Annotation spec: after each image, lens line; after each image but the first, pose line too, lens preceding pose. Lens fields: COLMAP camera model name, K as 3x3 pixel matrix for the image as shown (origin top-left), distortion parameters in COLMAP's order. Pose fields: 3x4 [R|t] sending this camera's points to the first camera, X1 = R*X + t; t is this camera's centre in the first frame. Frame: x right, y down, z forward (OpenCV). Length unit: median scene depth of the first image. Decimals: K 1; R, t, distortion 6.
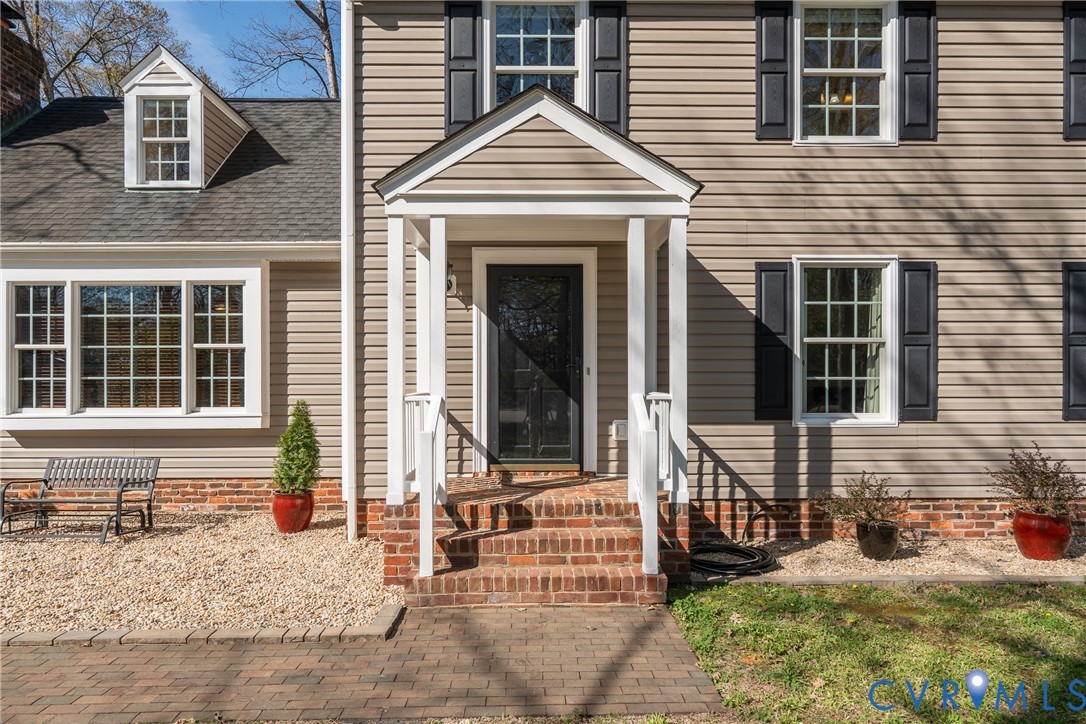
lens RADIAL K [[688.3, 0, 542.3], [0, 688.3, 359.9], [0, 0, 1]] dist [-0.001304, -0.000104]
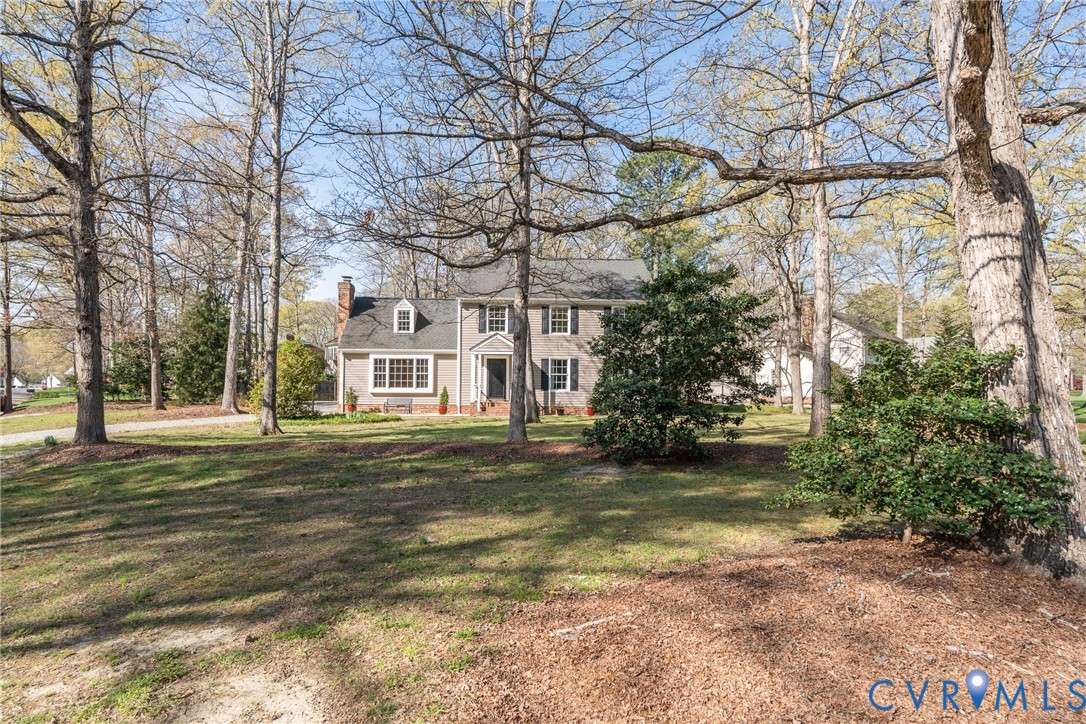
lens RADIAL K [[624.7, 0, 545.5], [0, 624.7, 368.0], [0, 0, 1]] dist [0.001139, 0.000011]
pose [[0.998745, 0.011319, 0.048789, 0.100545], [-0.011071, 0.999924, -0.005349, -0.041915], [-0.048846, 0.004802, 0.998795, -2.897046]]
